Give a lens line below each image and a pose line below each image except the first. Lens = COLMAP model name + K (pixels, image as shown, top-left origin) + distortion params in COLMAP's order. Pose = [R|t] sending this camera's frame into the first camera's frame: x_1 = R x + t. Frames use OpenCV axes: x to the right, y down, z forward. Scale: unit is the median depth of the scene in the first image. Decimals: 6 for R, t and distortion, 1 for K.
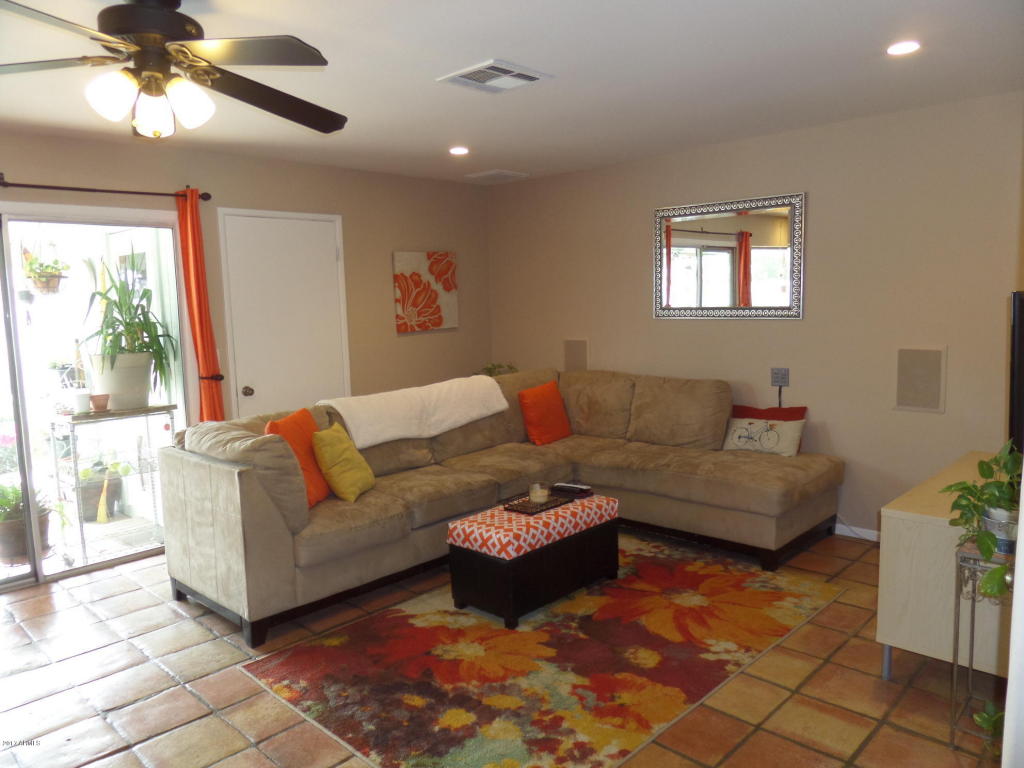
lens RADIAL K [[748.0, 0, 509.7], [0, 748.0, 386.1], [0, 0, 1]] dist [-0.006619, -0.012355]
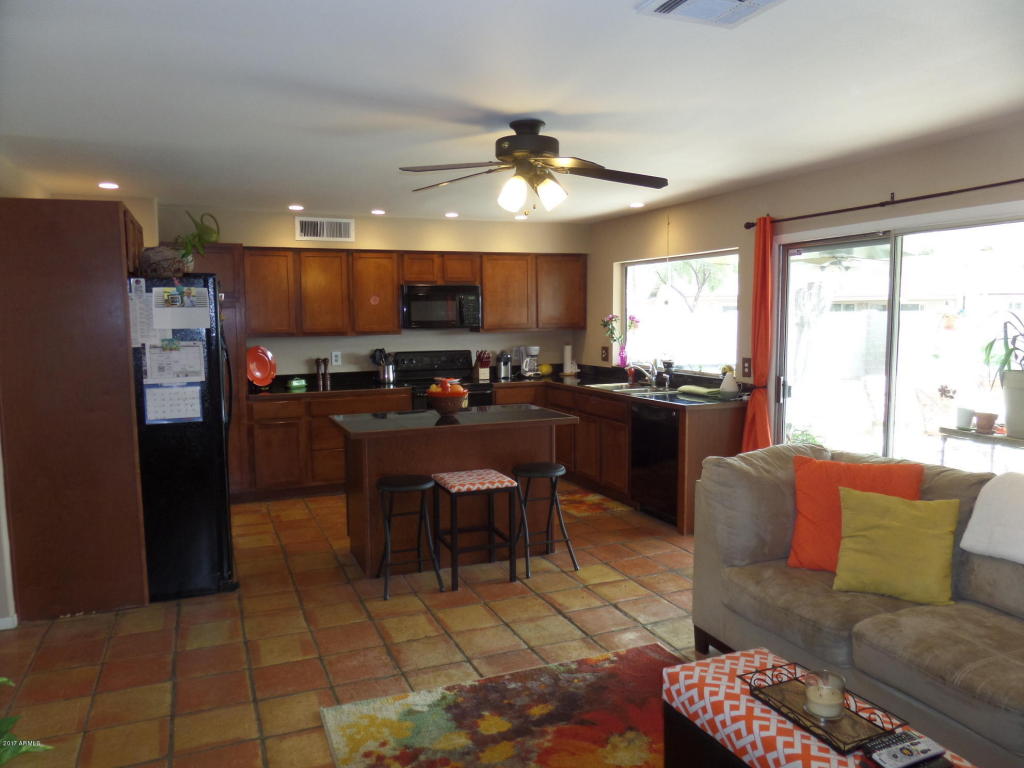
lens RADIAL K [[748.0, 0, 509.7], [0, 748.0, 386.1], [0, 0, 1]] dist [-0.006619, -0.012355]
pose [[-0.391514, 0.119560, -0.912372, 0.596927], [-0.082579, 0.982957, 0.164246, -0.146969], [0.916459, 0.139647, -0.374968, 0.972981]]
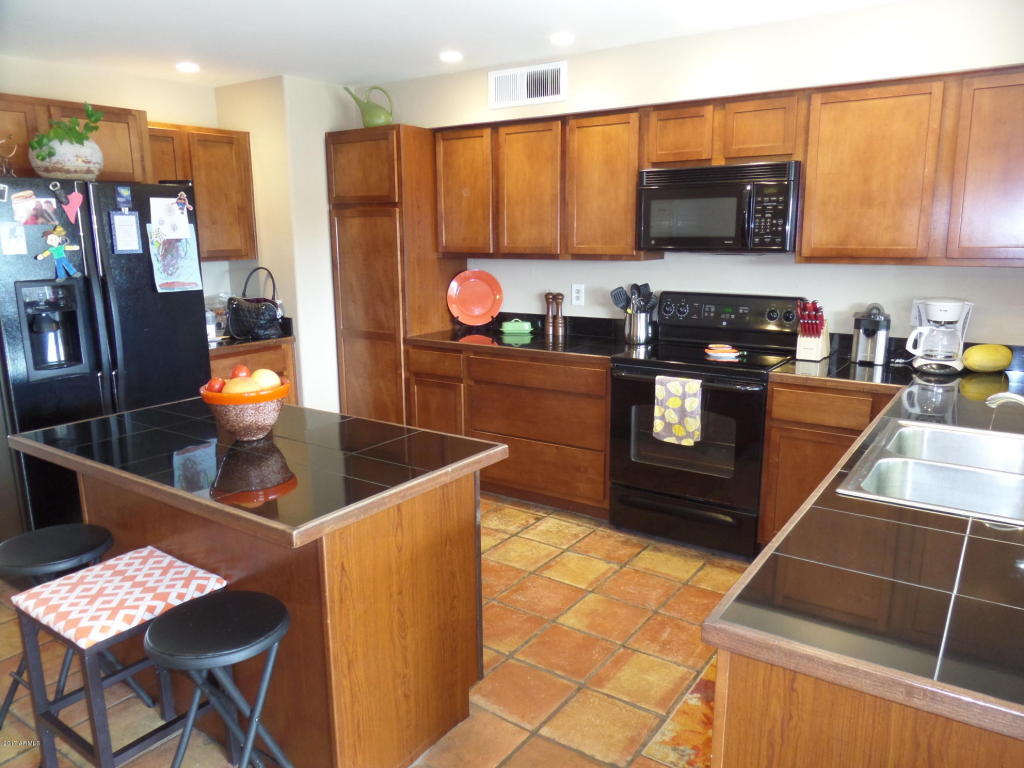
lens RADIAL K [[748.0, 0, 509.7], [0, 748.0, 386.1], [0, 0, 1]] dist [-0.006619, -0.012355]
pose [[-0.985371, 0.070250, -0.155272, -0.655723], [0.017690, 0.948330, 0.316794, -0.114877], [0.169504, 0.309412, -0.935699, 1.015982]]
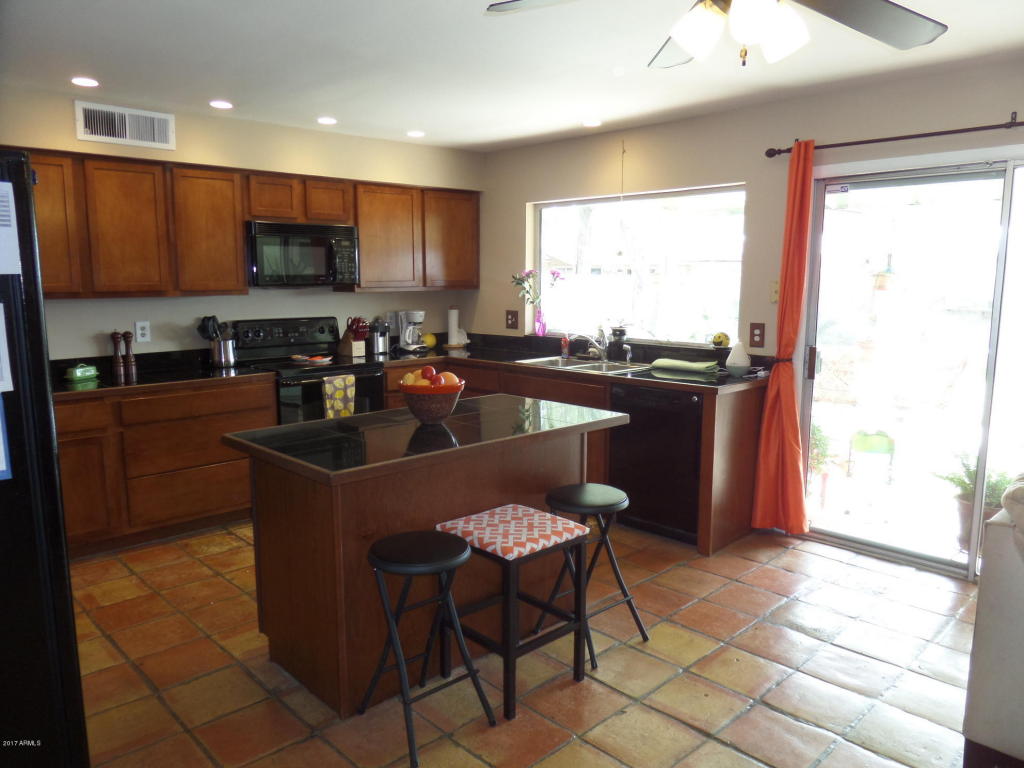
lens RADIAL K [[748.0, 0, 509.7], [0, 748.0, 386.1], [0, 0, 1]] dist [-0.006619, -0.012355]
pose [[-0.036019, 0.172315, -0.984383, 0.248445], [-0.109910, 0.978364, 0.175283, -0.064707], [0.993289, 0.114507, -0.016301, 0.487731]]
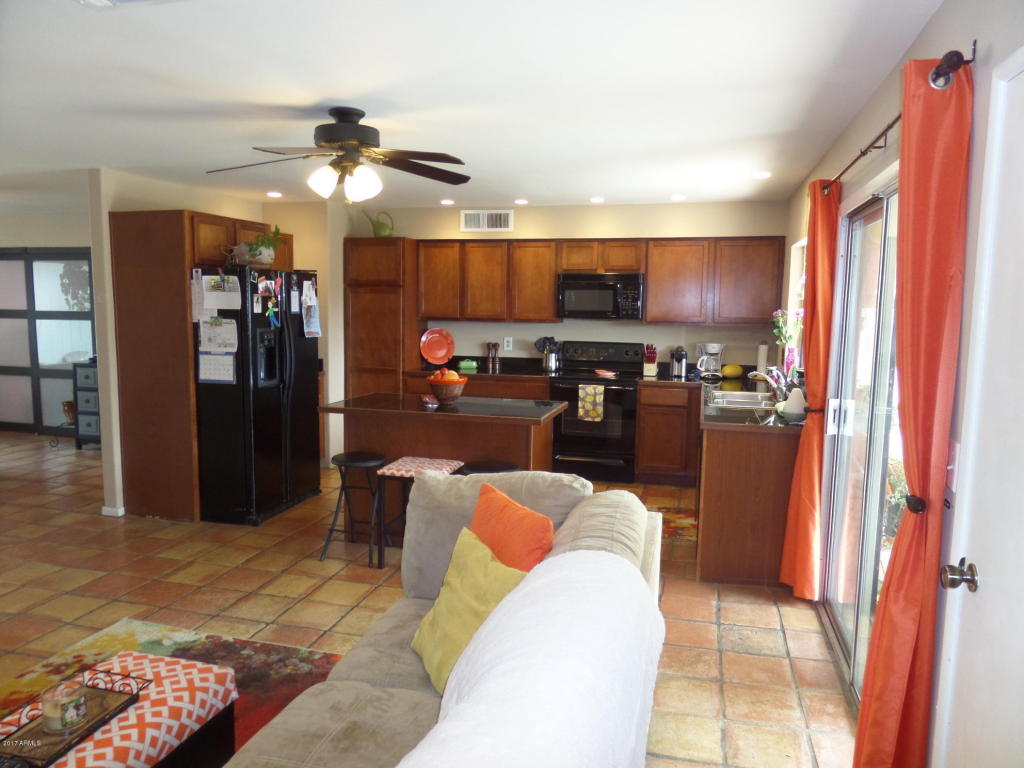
lens RADIAL K [[748.0, 0, 509.7], [0, 748.0, 386.1], [0, 0, 1]] dist [-0.006619, -0.012355]
pose [[-0.869532, 0.070524, -0.488815, 0.007606], [-0.046610, 0.973616, 0.223380, -0.202464], [0.491672, 0.217019, -0.843304, 1.549182]]
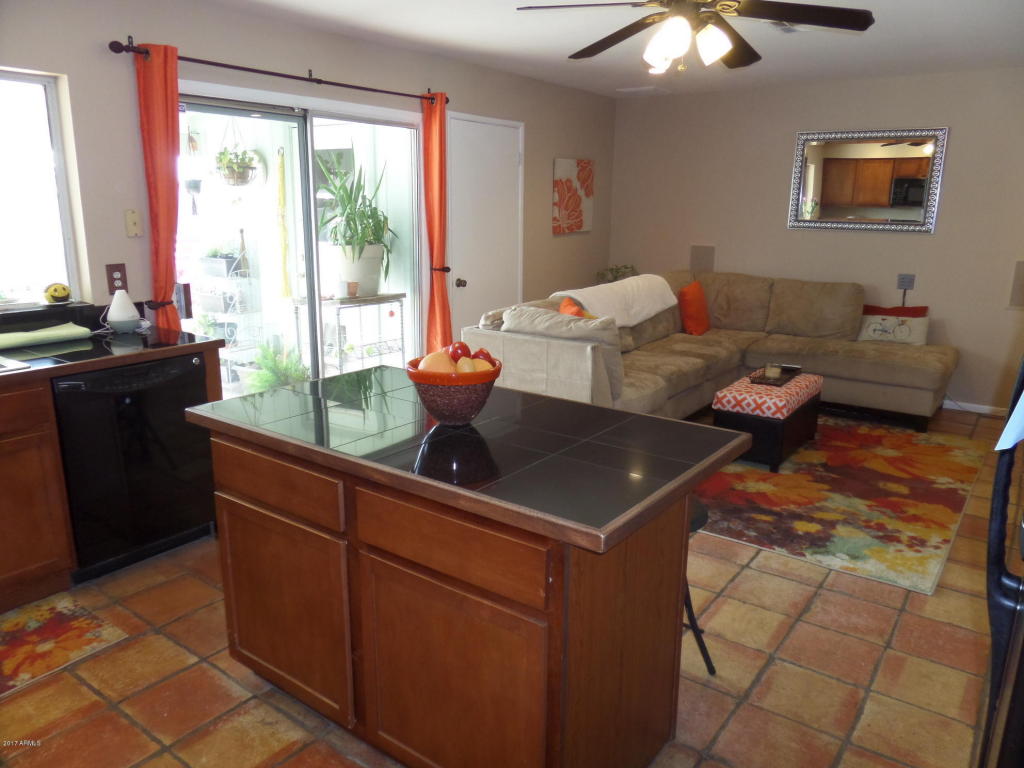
lens RADIAL K [[748.0, 0, 509.7], [0, 748.0, 386.1], [0, 0, 1]] dist [-0.006619, -0.012355]
pose [[0.989884, 0.003727, 0.141829, -0.573205], [-0.021307, 0.992223, 0.122636, 0.027382], [-0.140269, -0.124418, 0.982265, -0.159093]]
